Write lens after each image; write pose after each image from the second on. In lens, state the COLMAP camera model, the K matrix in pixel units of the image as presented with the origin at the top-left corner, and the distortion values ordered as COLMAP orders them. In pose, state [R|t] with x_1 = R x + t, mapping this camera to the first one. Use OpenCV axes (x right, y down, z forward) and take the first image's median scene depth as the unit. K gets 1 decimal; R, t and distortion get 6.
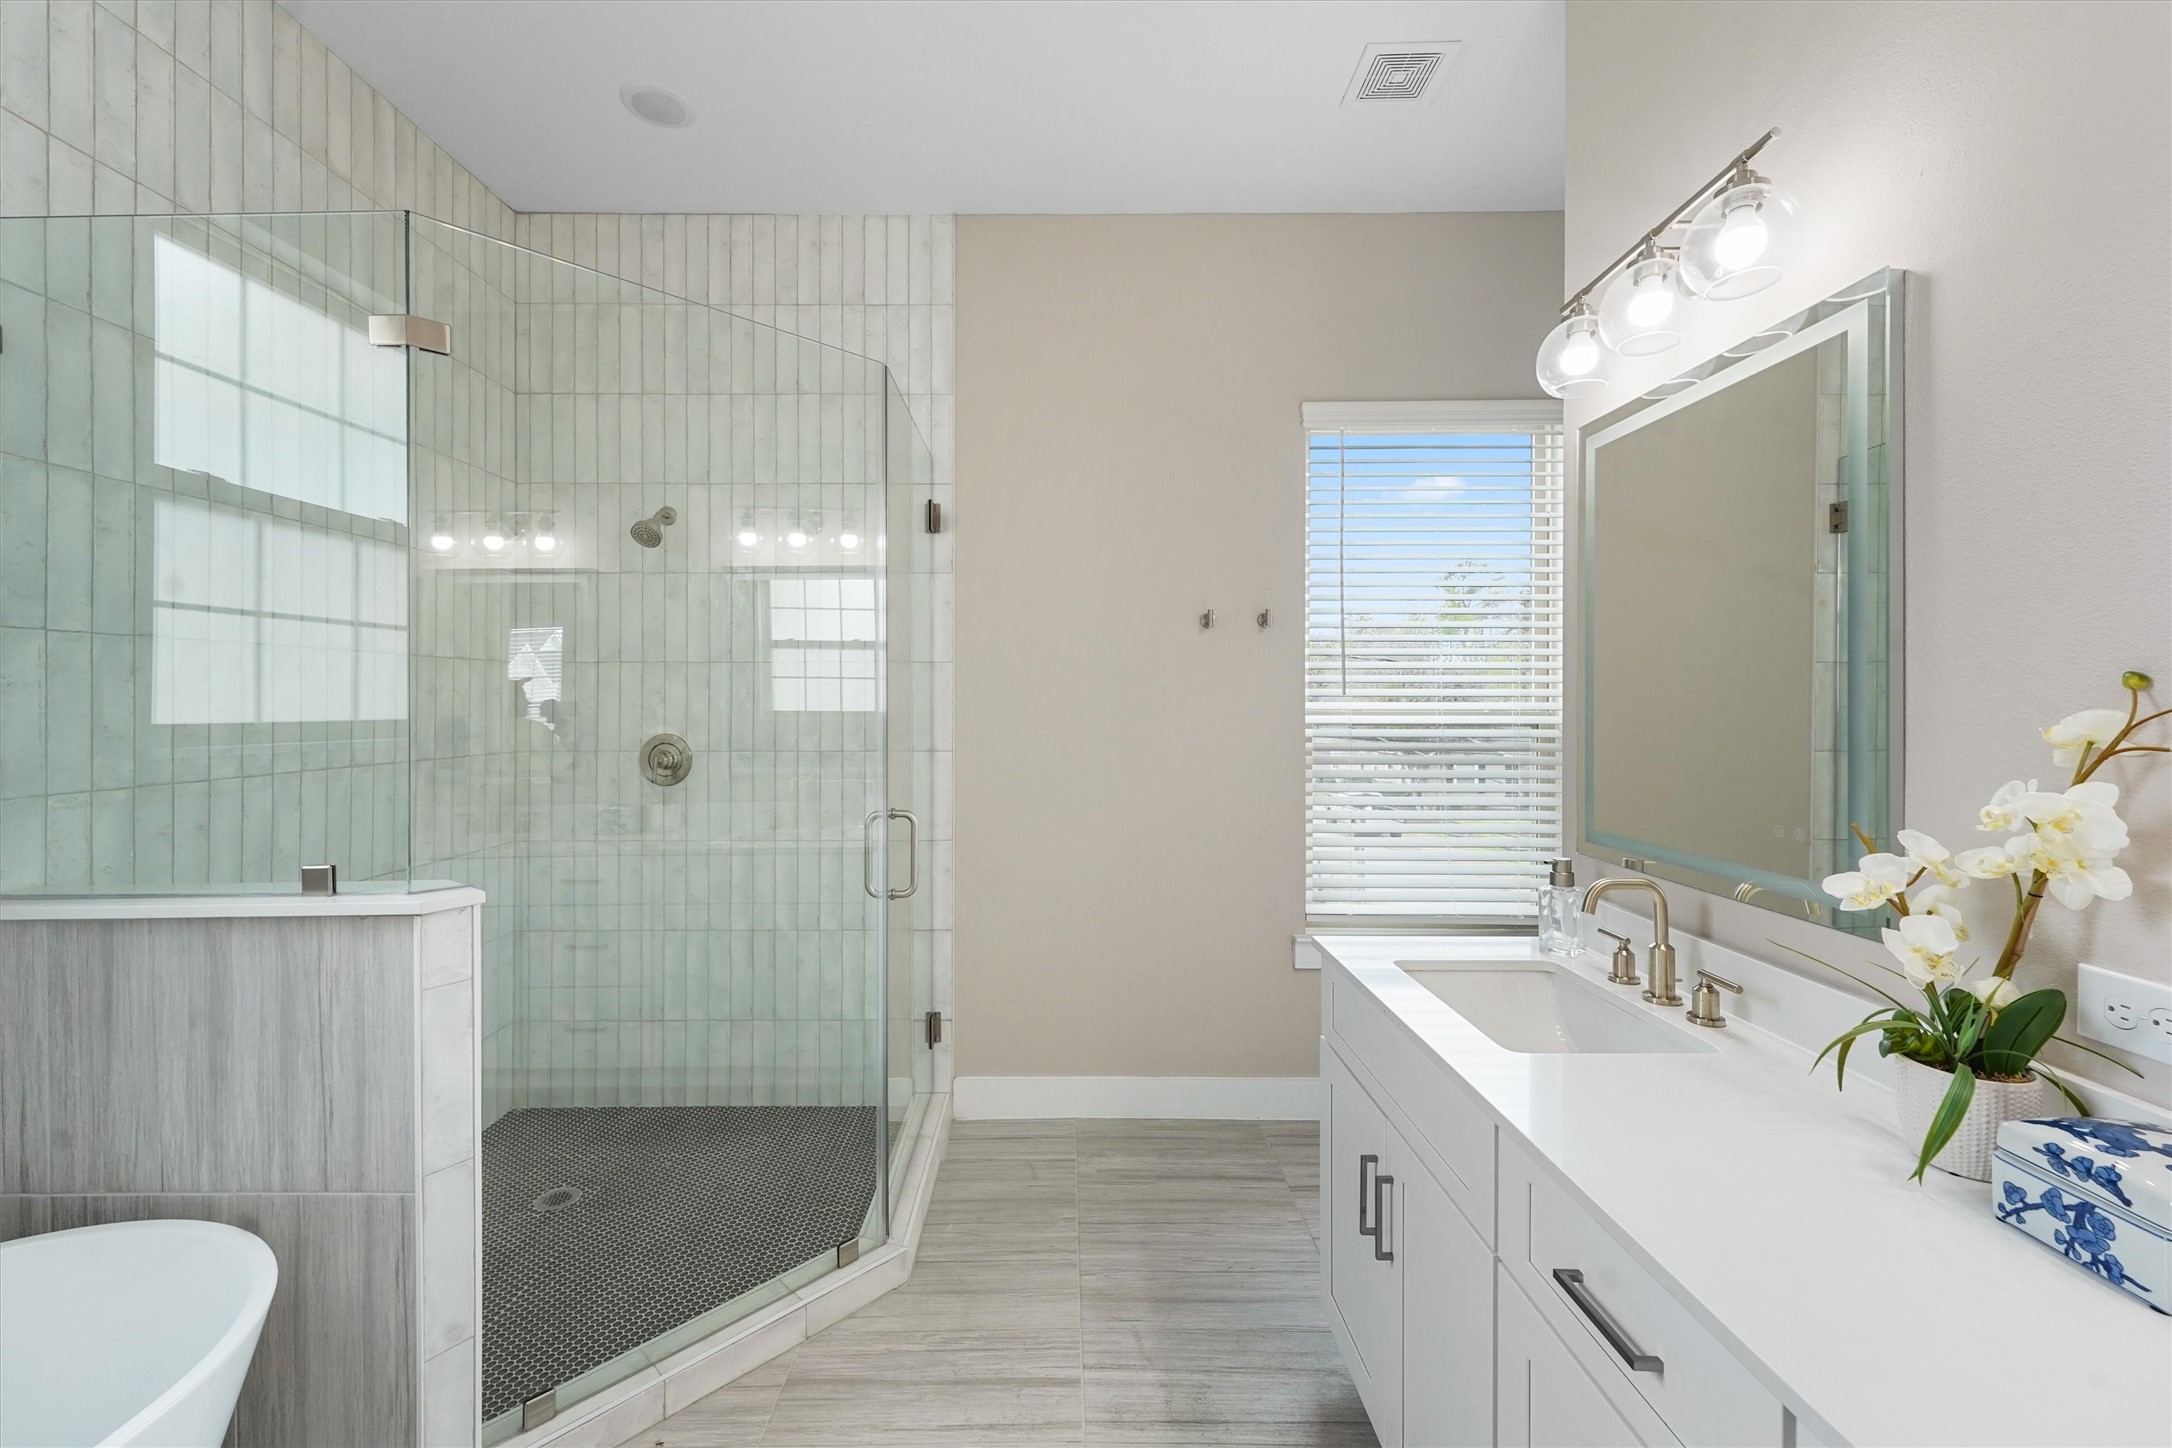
lens RADIAL K [[880.4, 0, 1061.8], [0, 880.4, 700.7], [0, 0, 1]] dist [-0.000715, -0.000327]
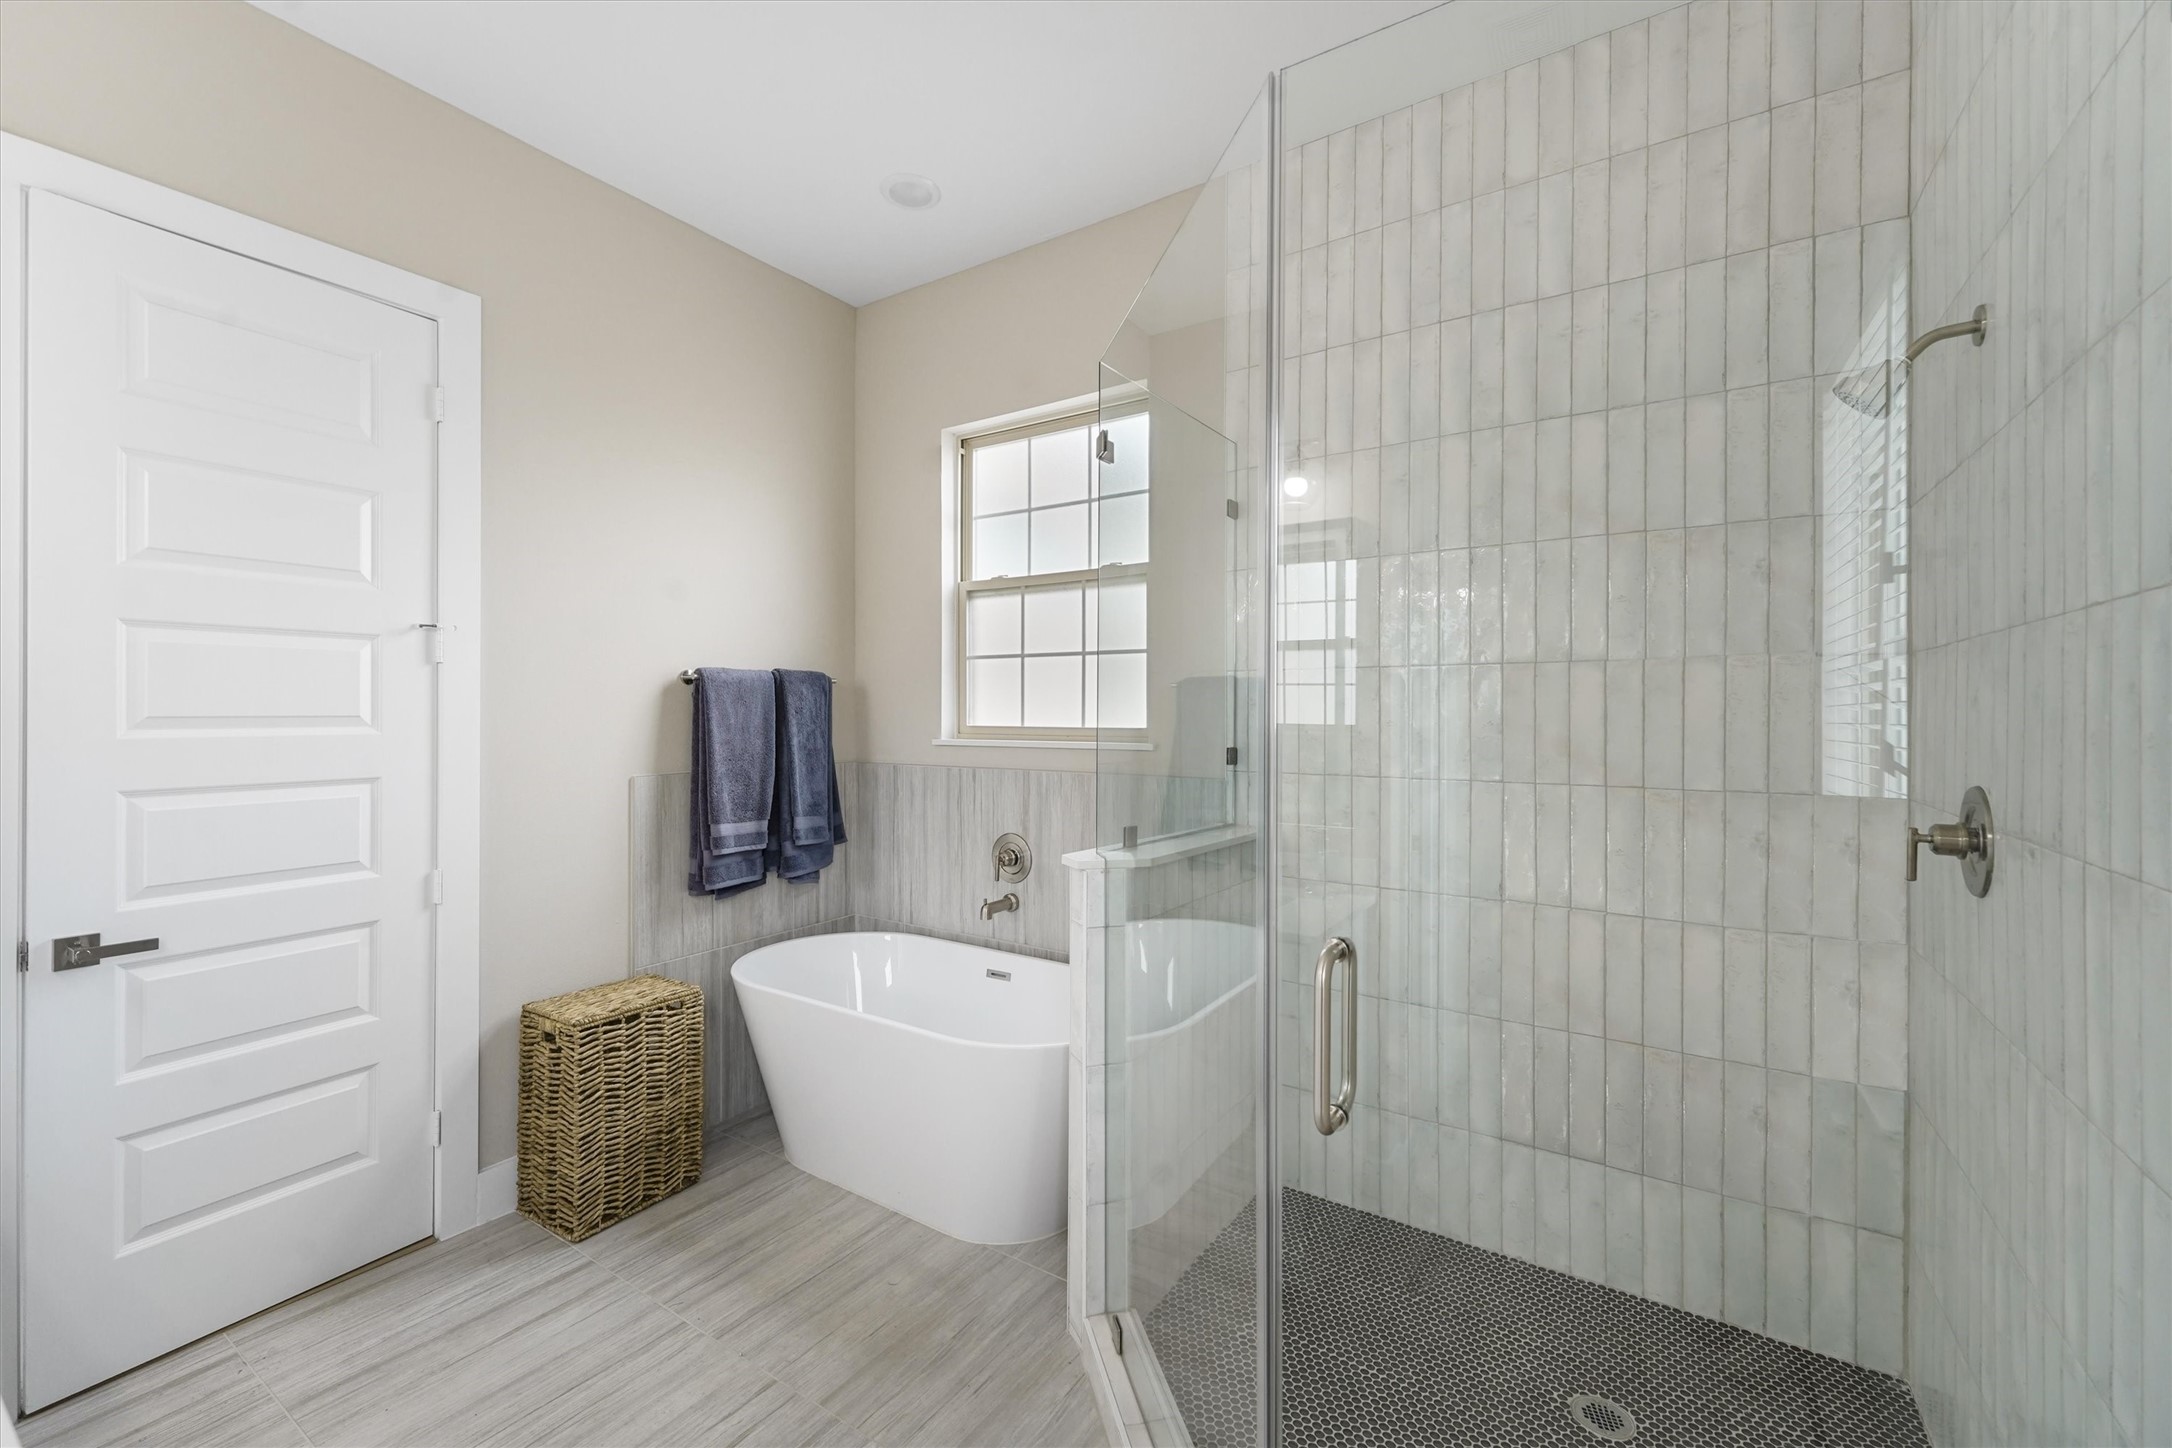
lens RADIAL K [[874.8, 0, 1095.6], [0, 874.8, 698.8], [0, 0, 1]] dist [-0.000052, -0.000202]
pose [[-0.543093, -0.018377, -0.839471, 0.295284], [-0.009472, 0.999831, -0.015759, 0.001451], [0.839619, -0.000607, -0.543175, 1.325270]]
